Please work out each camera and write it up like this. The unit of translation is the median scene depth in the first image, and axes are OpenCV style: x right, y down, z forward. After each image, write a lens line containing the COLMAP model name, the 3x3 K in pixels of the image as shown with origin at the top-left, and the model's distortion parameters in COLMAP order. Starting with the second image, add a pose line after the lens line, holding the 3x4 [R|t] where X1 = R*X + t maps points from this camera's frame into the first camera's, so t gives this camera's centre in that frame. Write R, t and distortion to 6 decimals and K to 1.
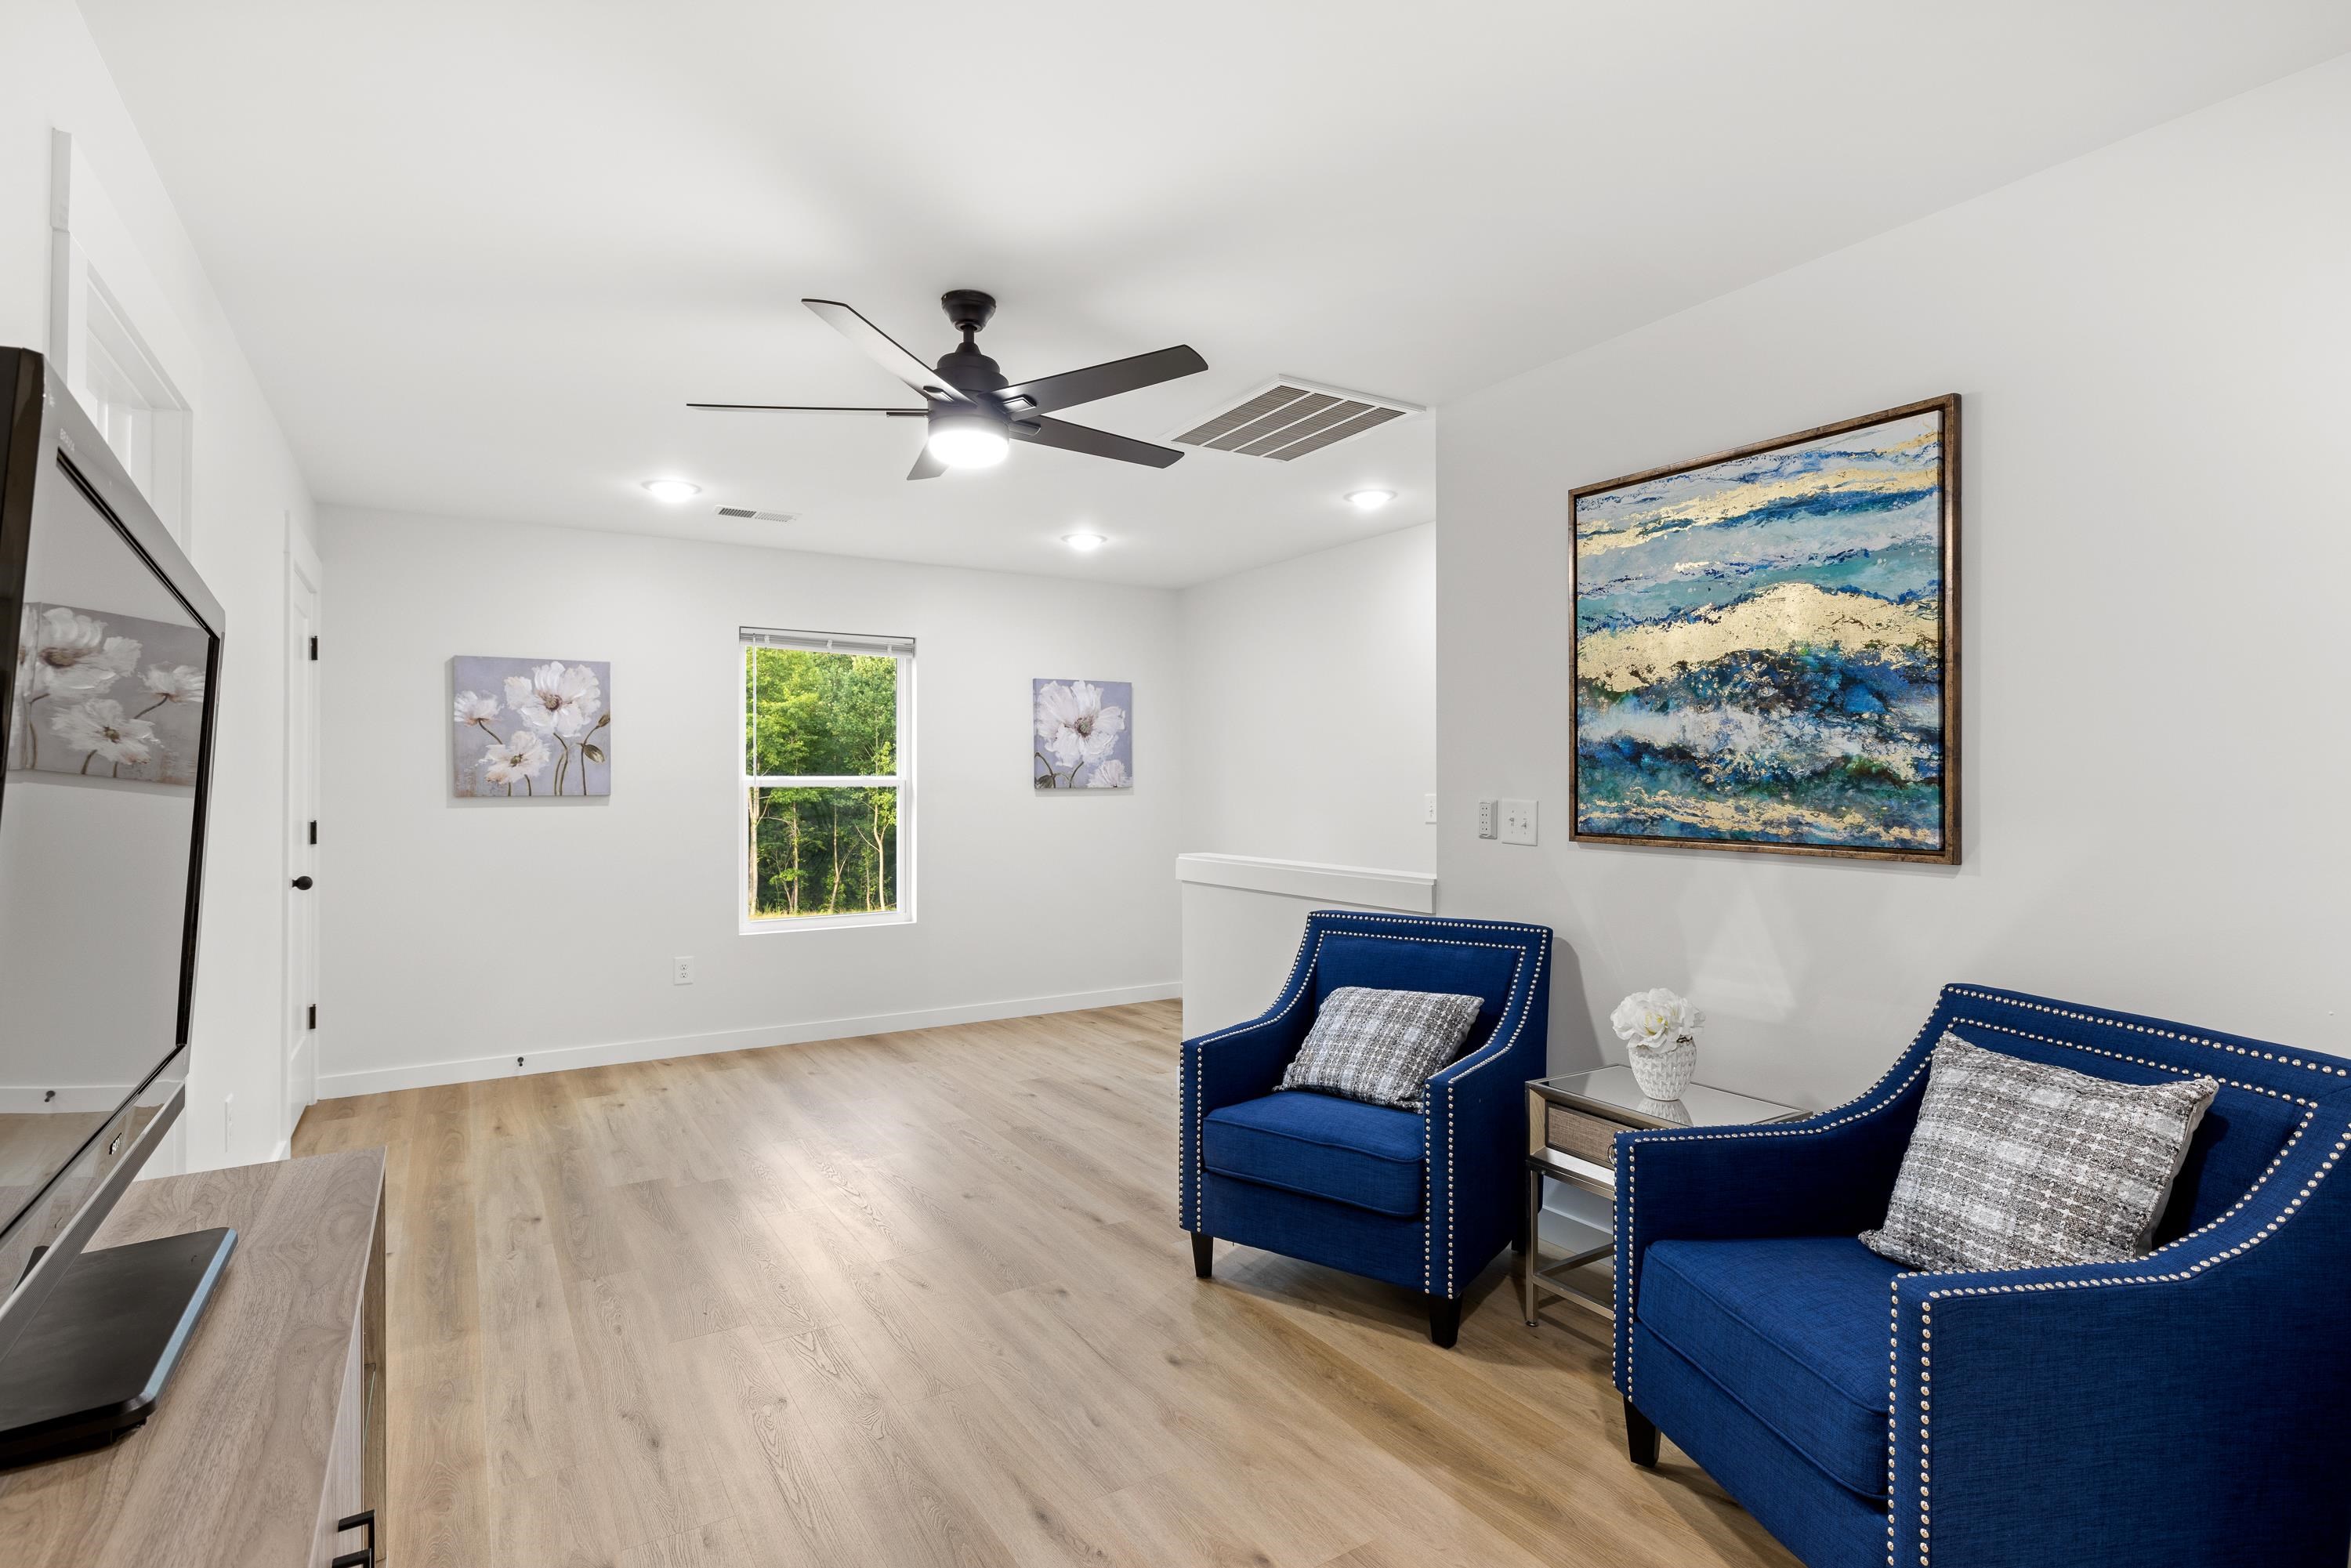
lens RADIAL K [[1134.8, 0, 1174.2], [0, 1134.8, 773.7], [0, 0, 1]] dist [0.000189, 0.000055]
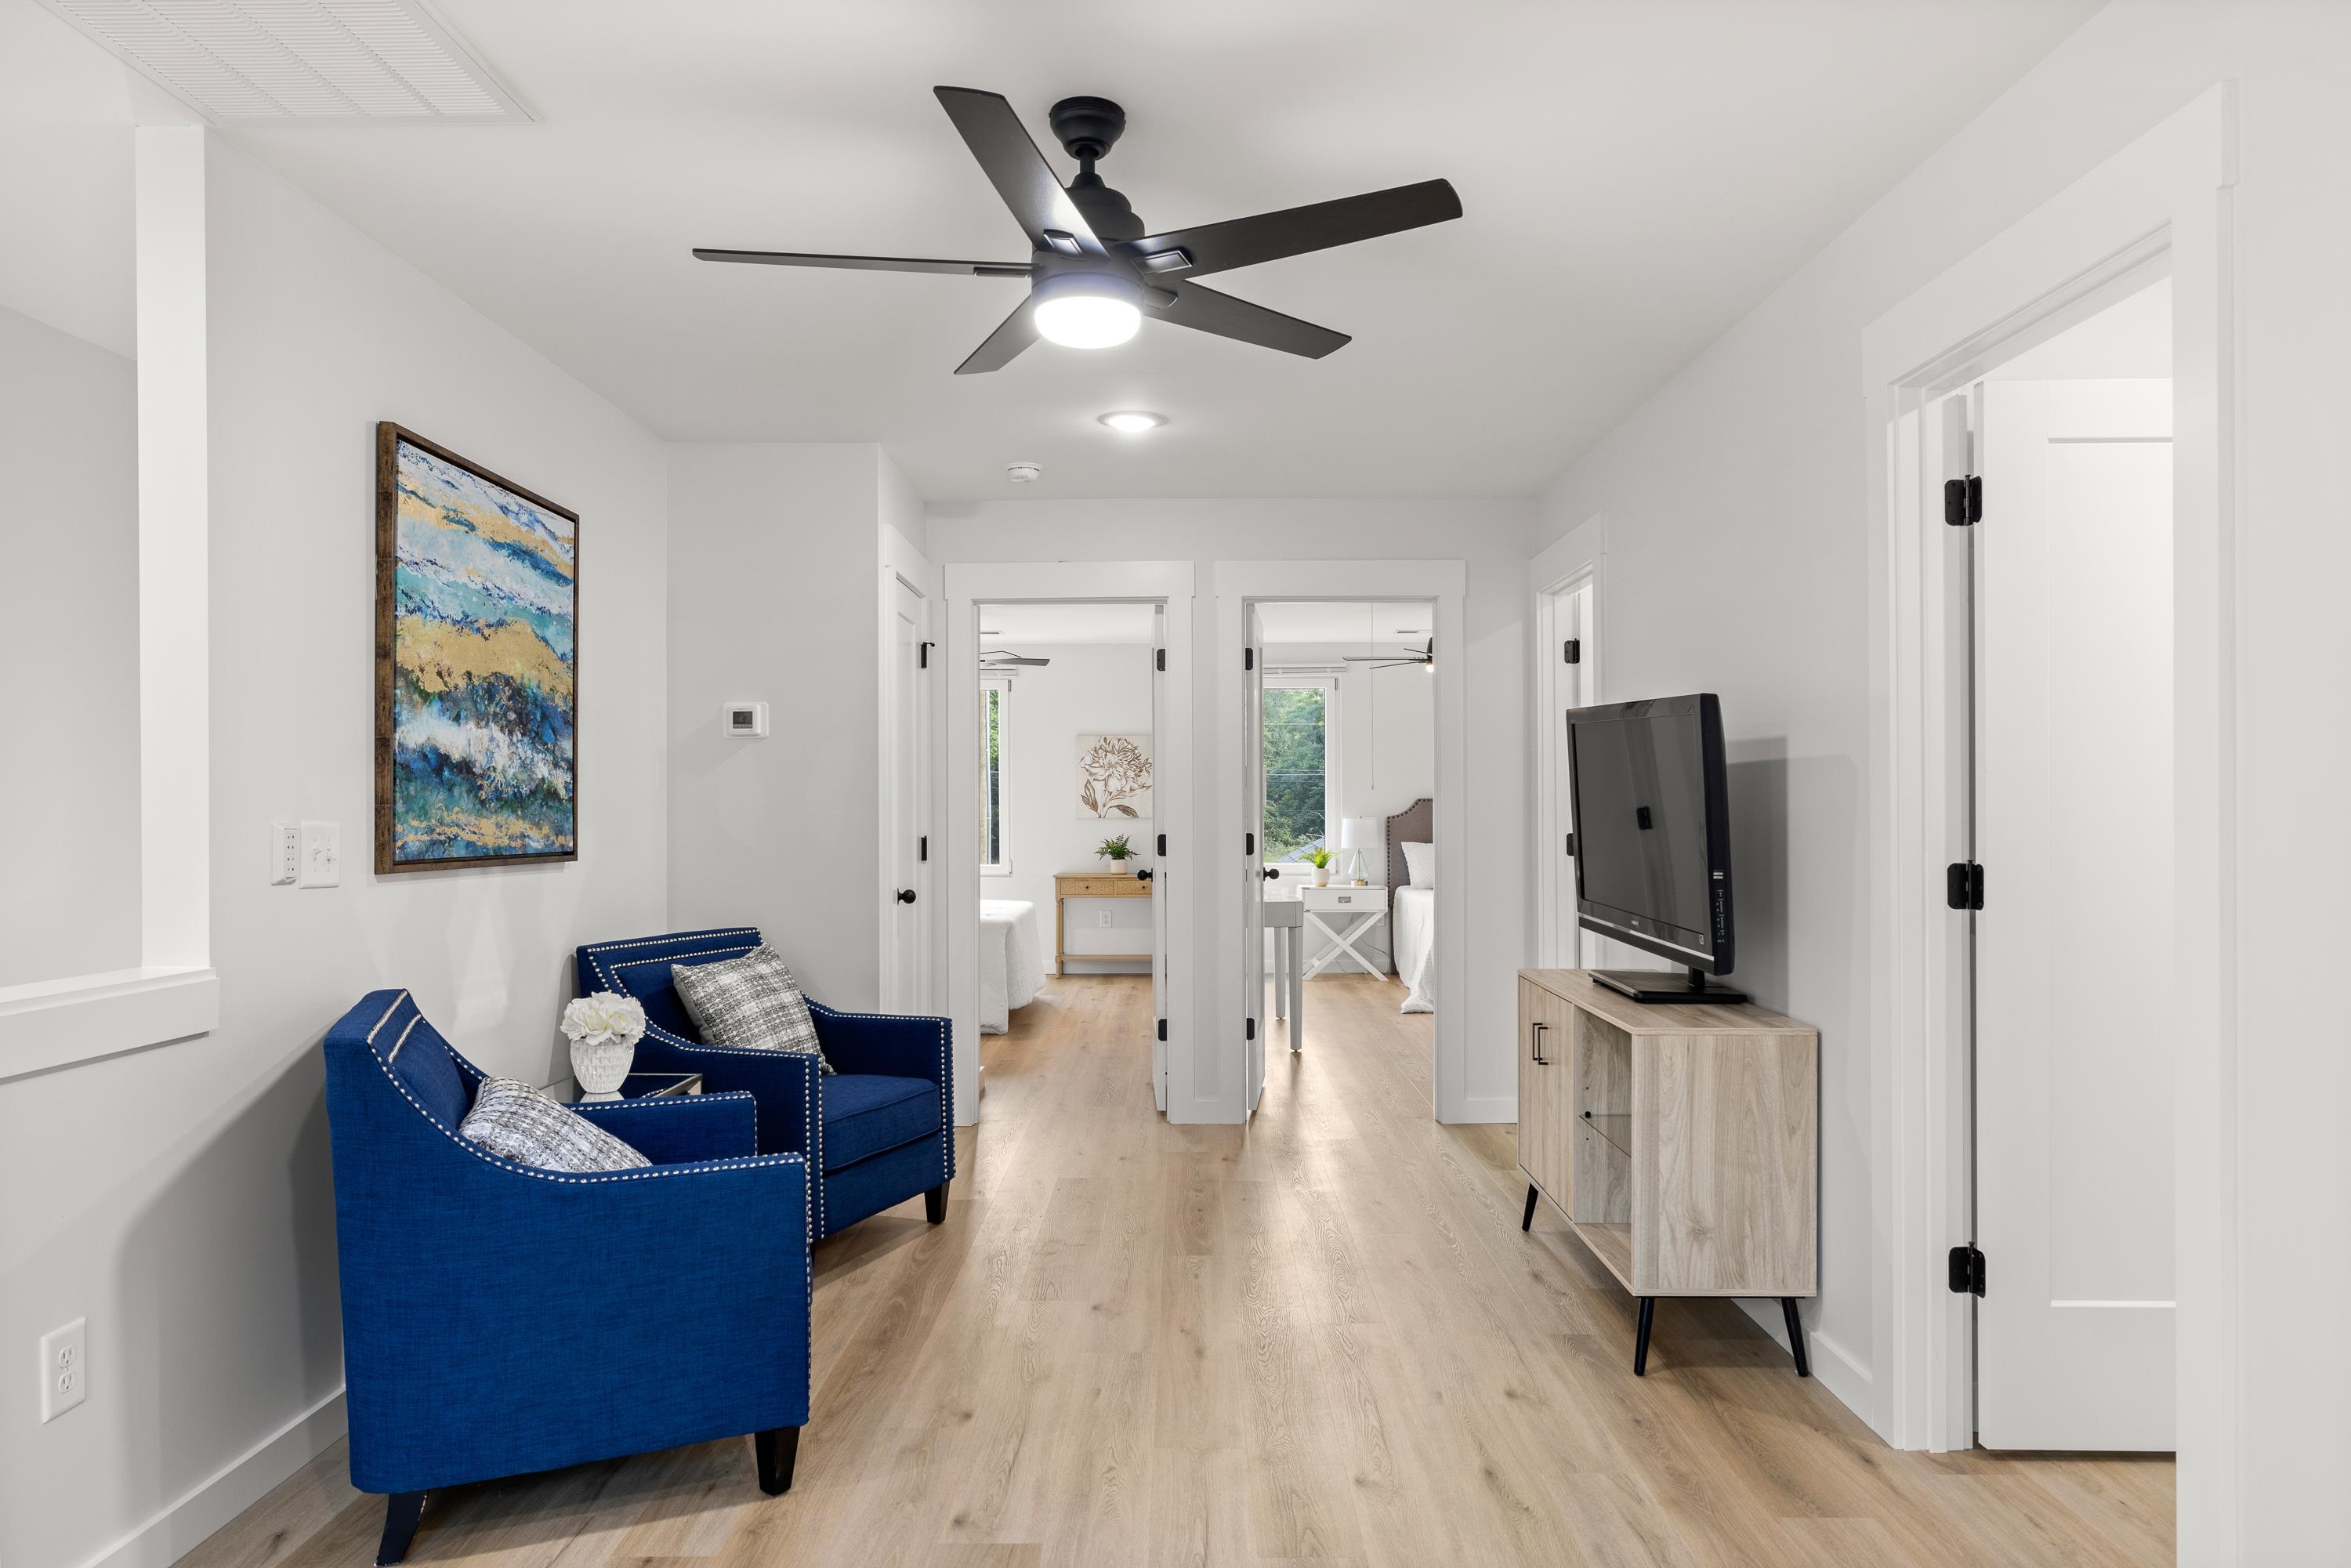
lens RADIAL K [[1486.9, 0, 1167.3], [0, 1486.9, 802.2], [0, 0, 1]] dist [0.003478, -0.004334]
pose [[-0.838569, 0.008592, 0.544728, -0.727068], [0.002939, 0.999932, -0.011248, 0.026425], [-0.544788, -0.007831, -0.838537, 1.746762]]
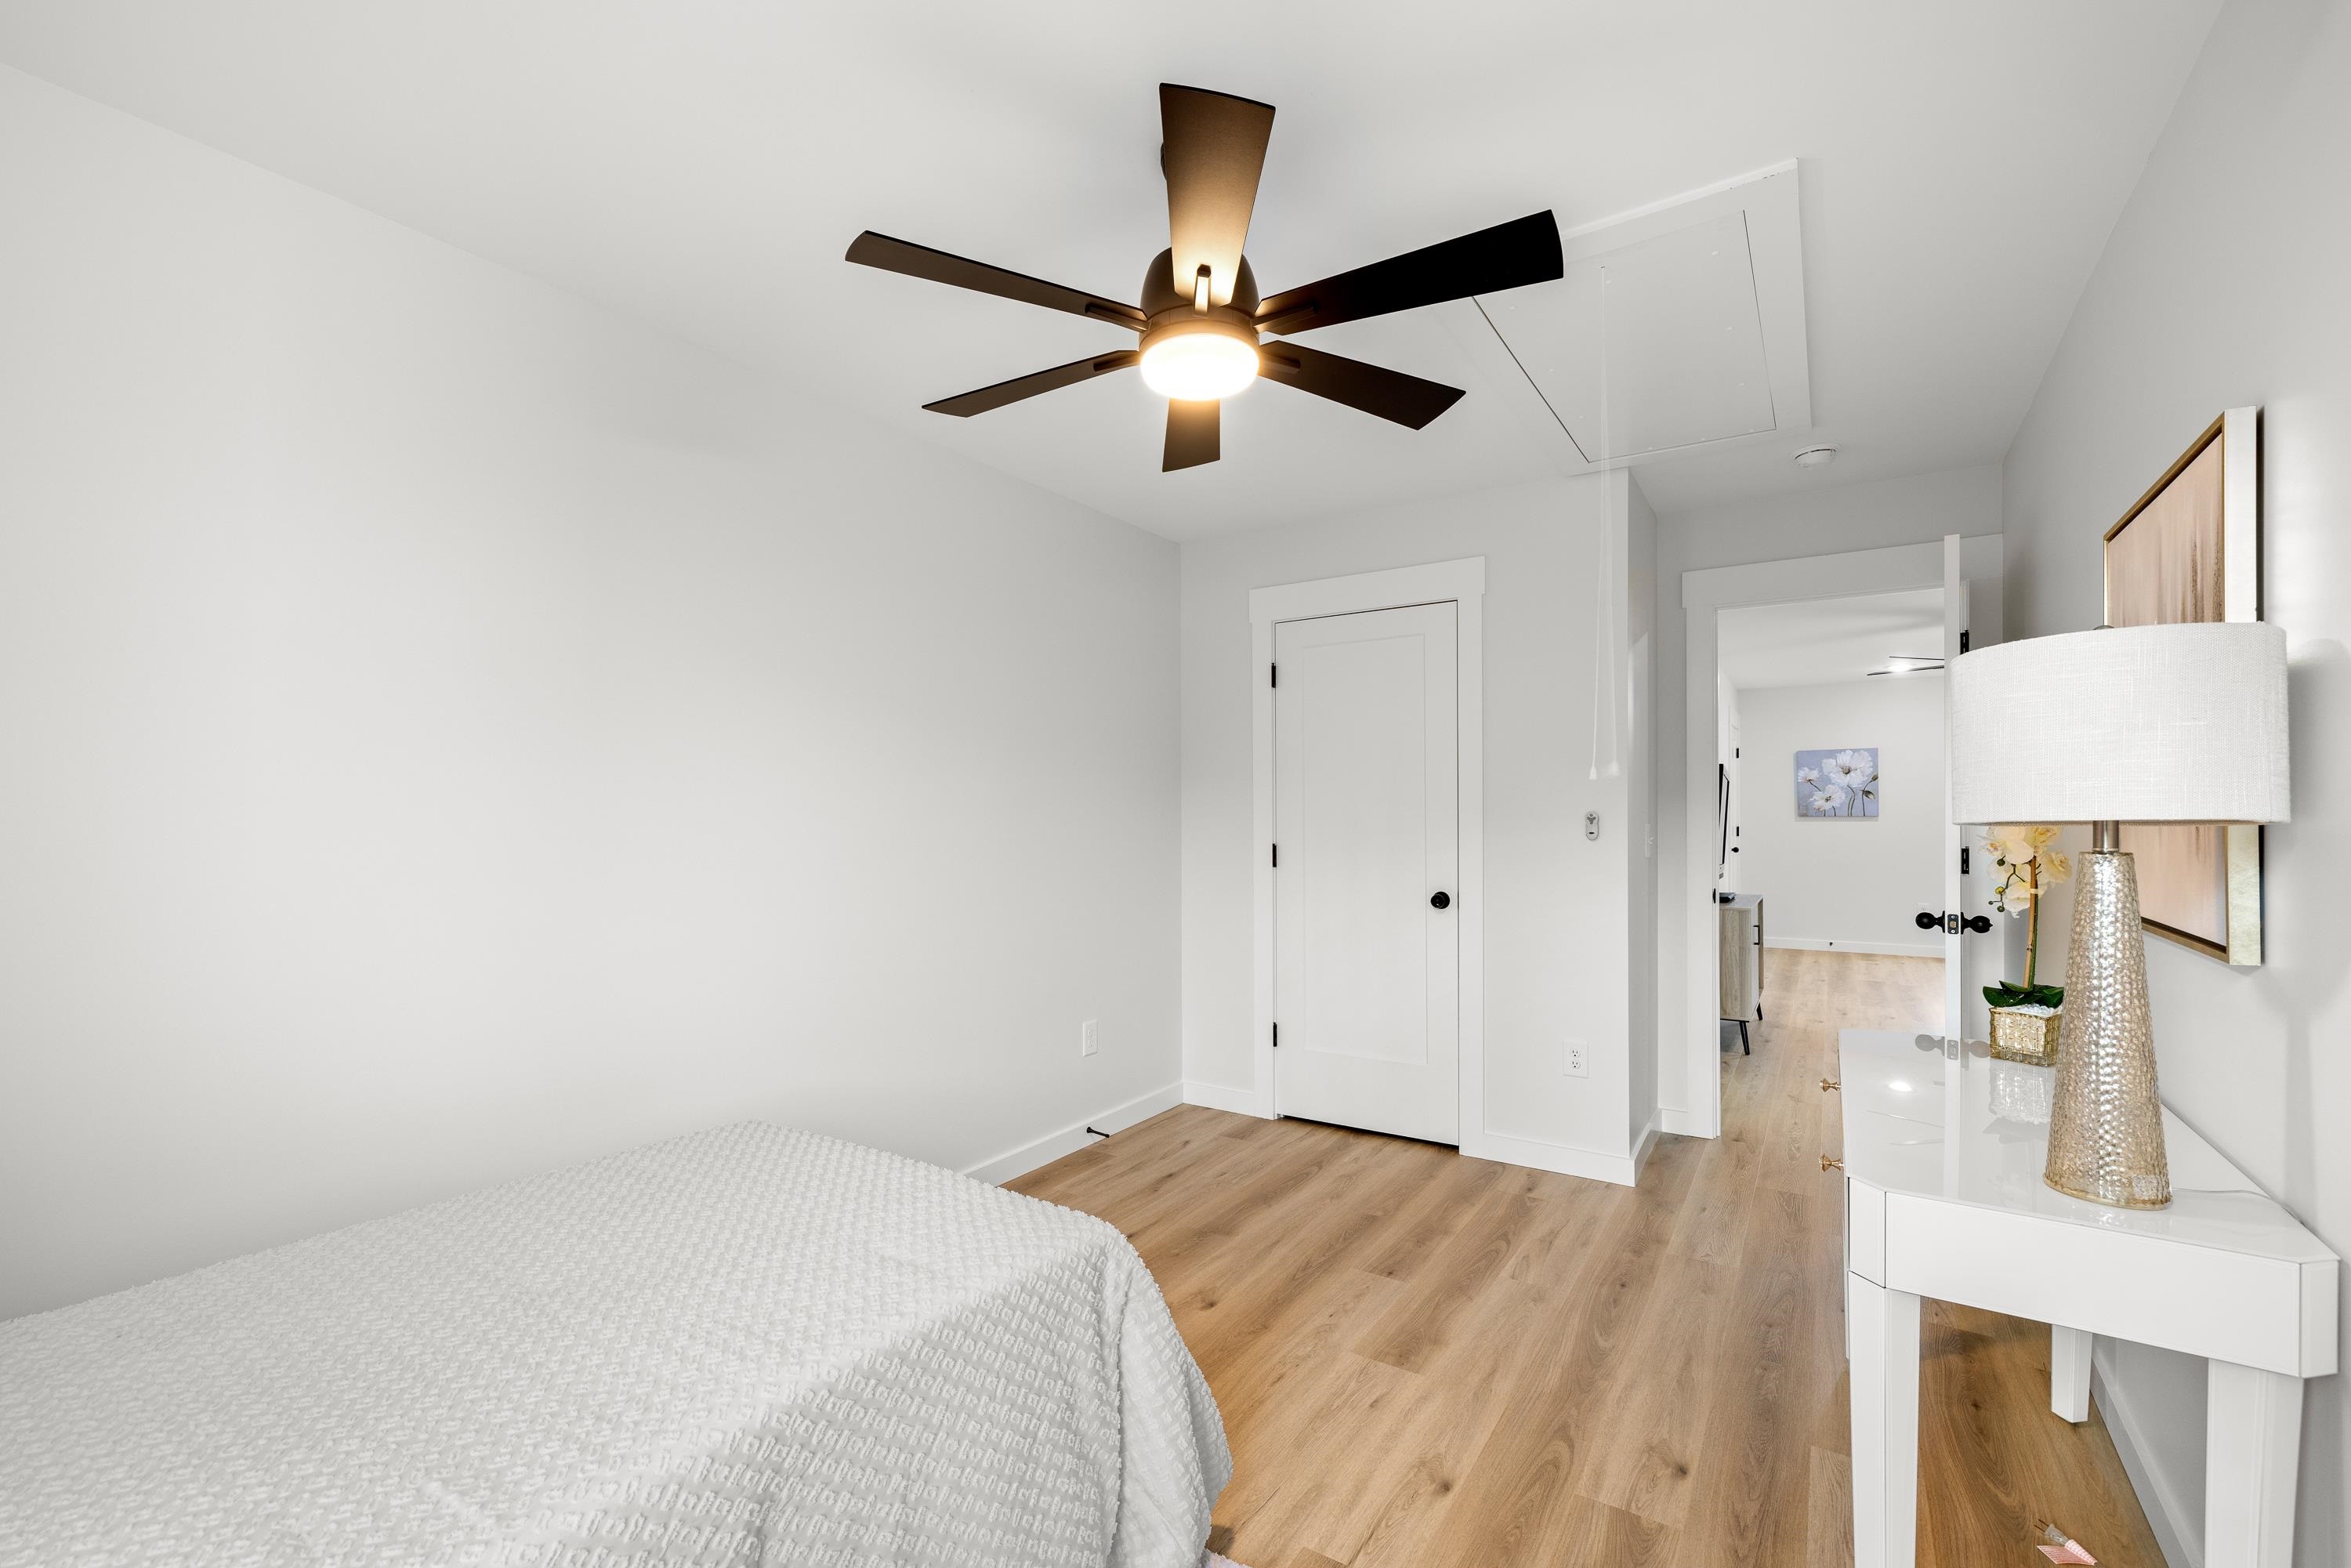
lens RADIAL K [[994.7, 0, 1168.1], [0, 994.7, 817.3], [0, 0, 1]] dist [0.003869, -0.000837]
pose [[0.401873, 0.003151, -0.915690, 0.843349], [0.007068, 0.999954, 0.006543, 0.001812], [0.915668, -0.009102, 0.401832, -1.170226]]
